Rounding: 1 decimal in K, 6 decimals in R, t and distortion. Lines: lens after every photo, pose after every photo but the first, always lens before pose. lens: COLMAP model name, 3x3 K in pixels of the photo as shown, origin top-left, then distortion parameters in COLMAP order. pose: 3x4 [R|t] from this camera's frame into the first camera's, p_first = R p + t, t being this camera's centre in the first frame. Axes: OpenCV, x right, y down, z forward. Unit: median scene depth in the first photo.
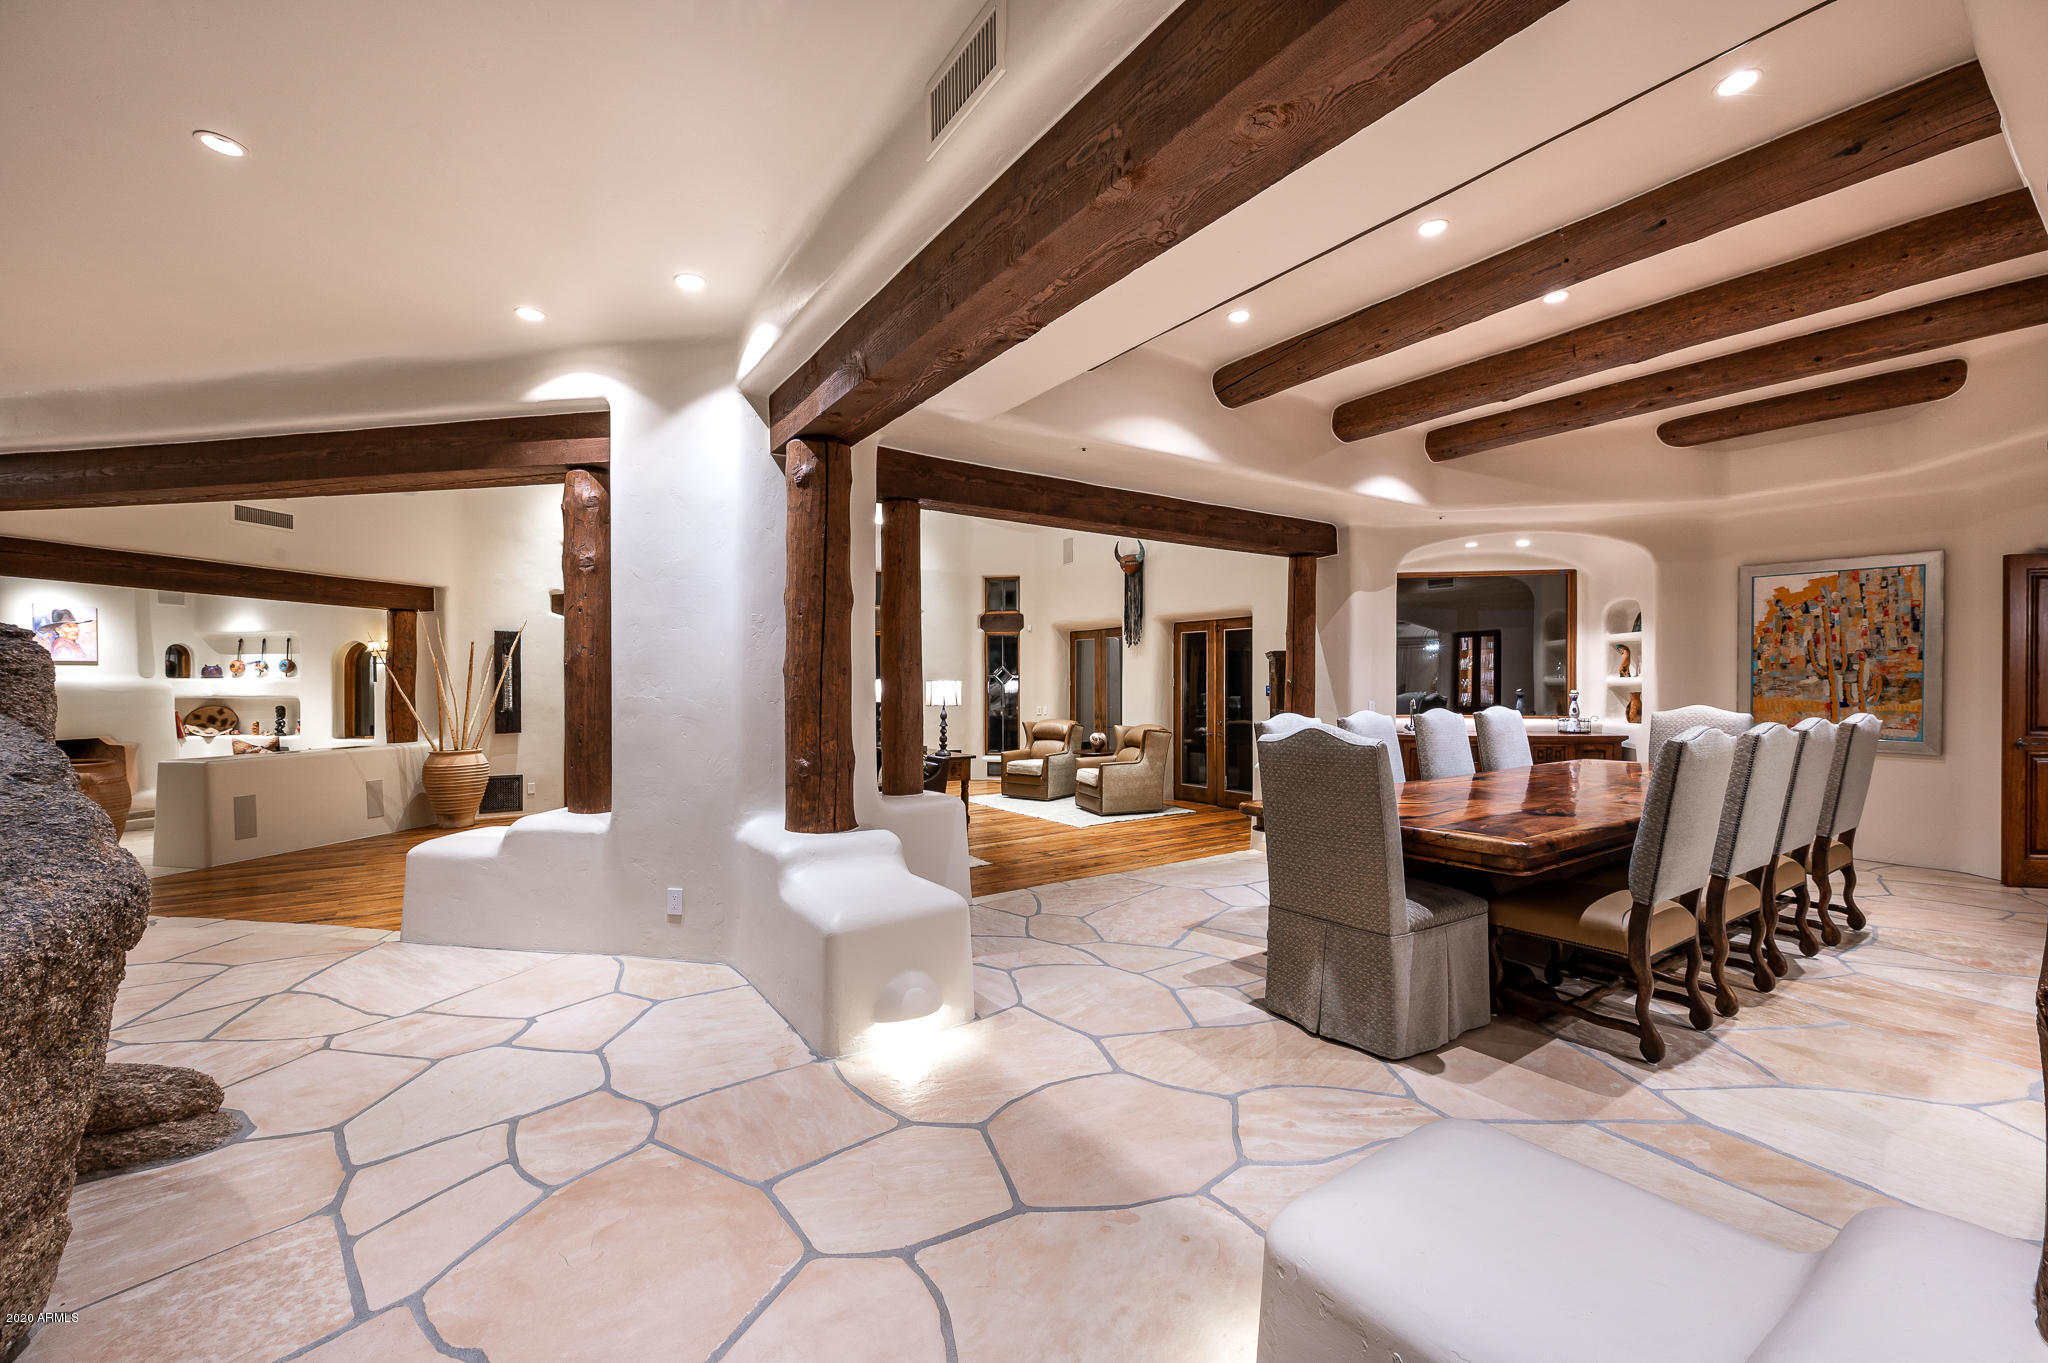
lens RADIAL K [[837.7, 0, 1025.6], [0, 837.7, 675.5], [0, 0, 1]] dist [-0.007909, -0.000433]
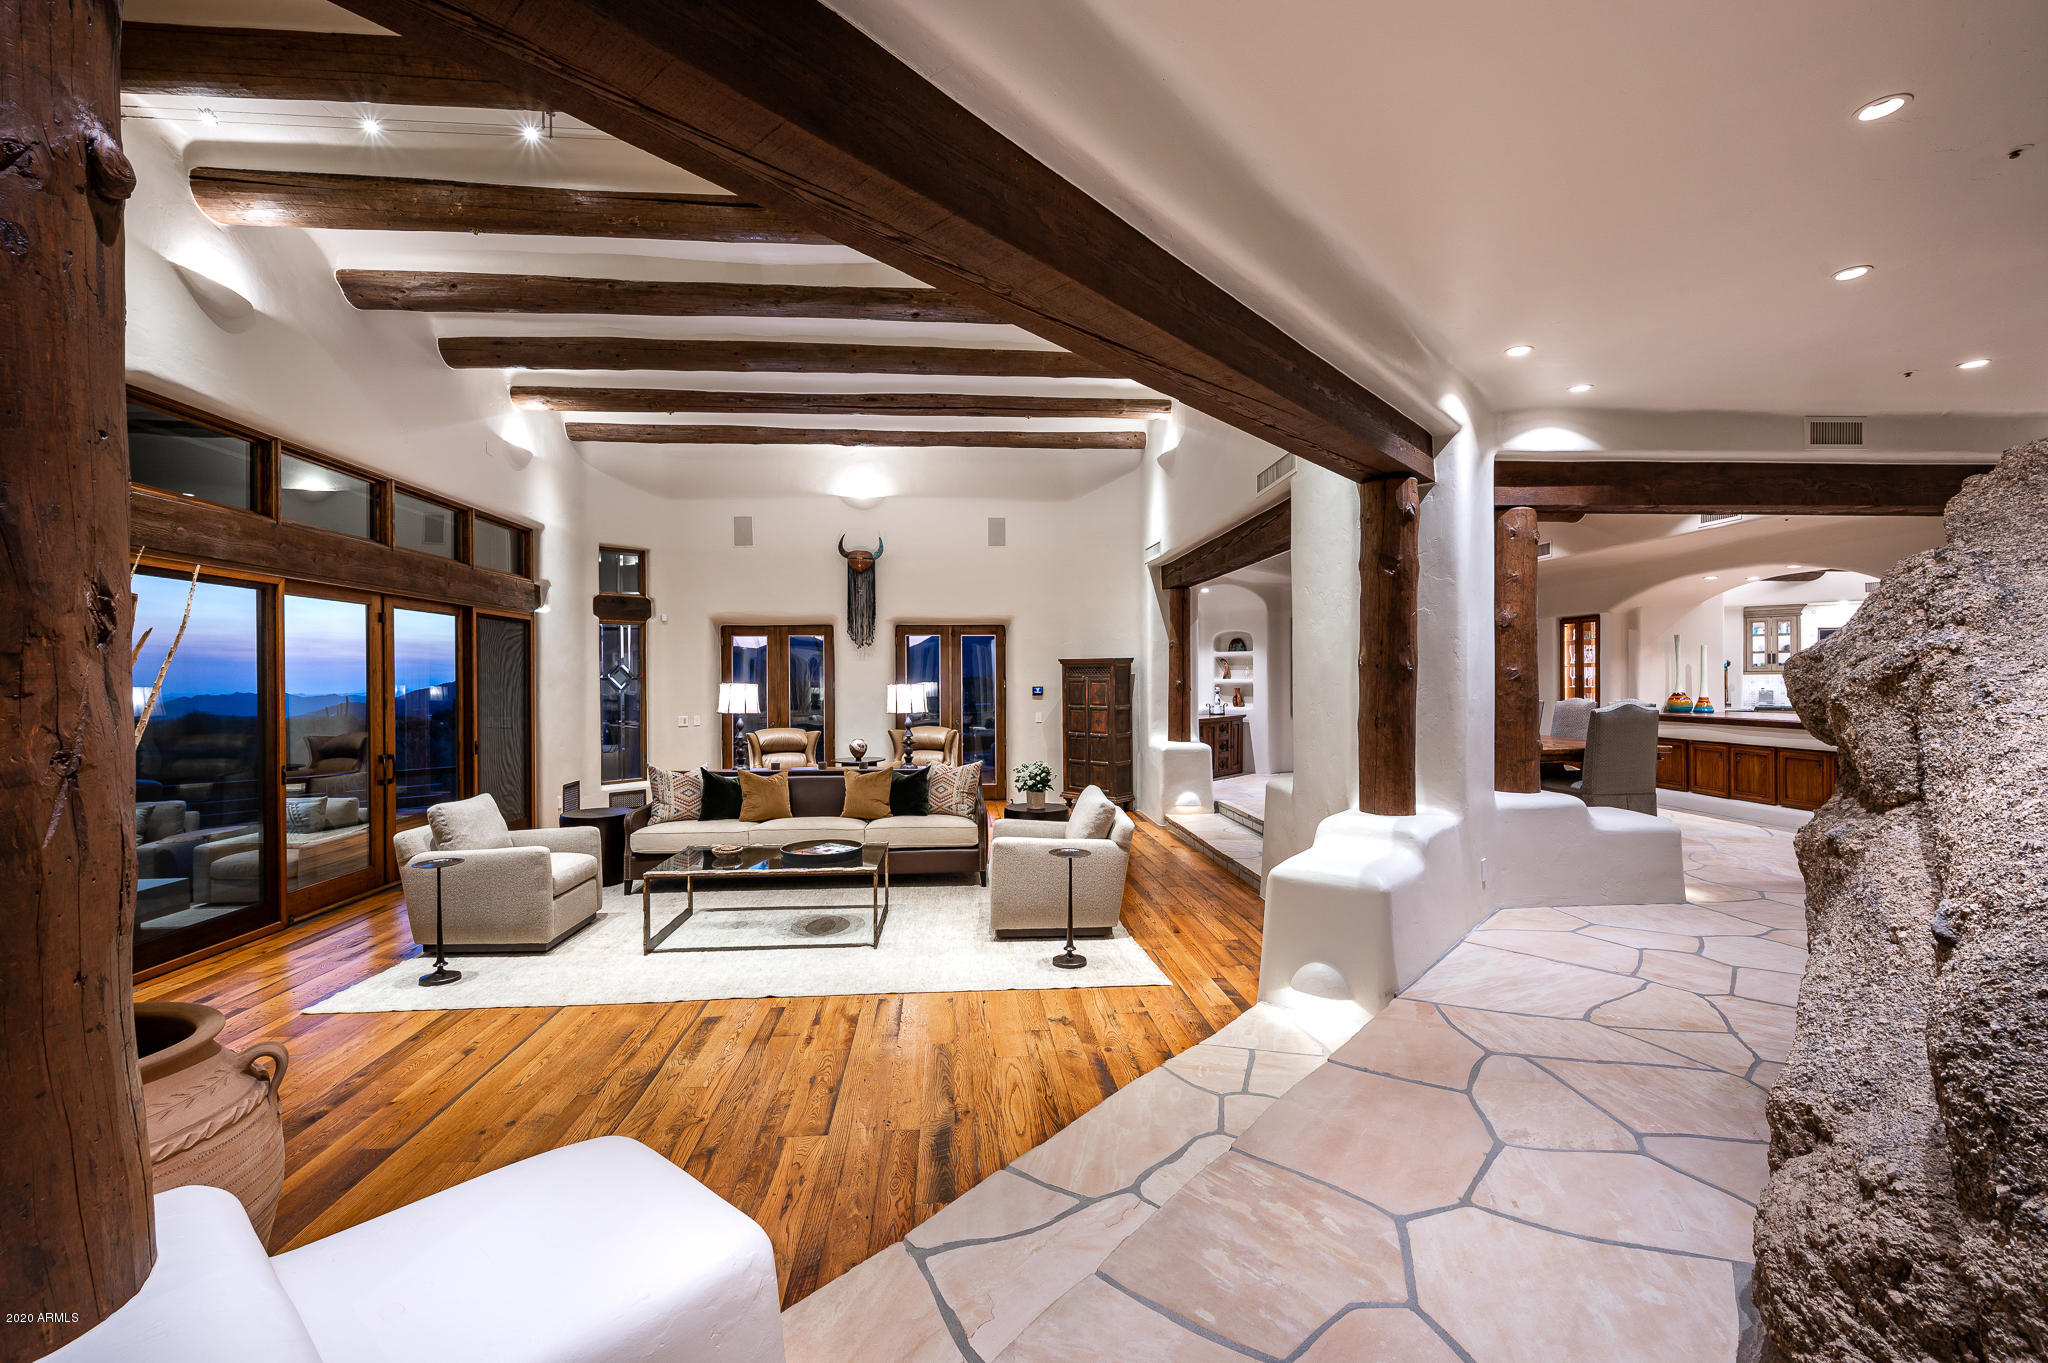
lens RADIAL K [[898.5, 0, 1026.5], [0, 898.5, 689.7], [0, 0, 1]] dist [0.001876, 0.000333]
pose [[0.498501, -0.011609, 0.866811, -0.757495], [-0.000994, 0.999902, 0.013963, -0.001642], [-0.866888, -0.007822, 0.498441, 0.381075]]
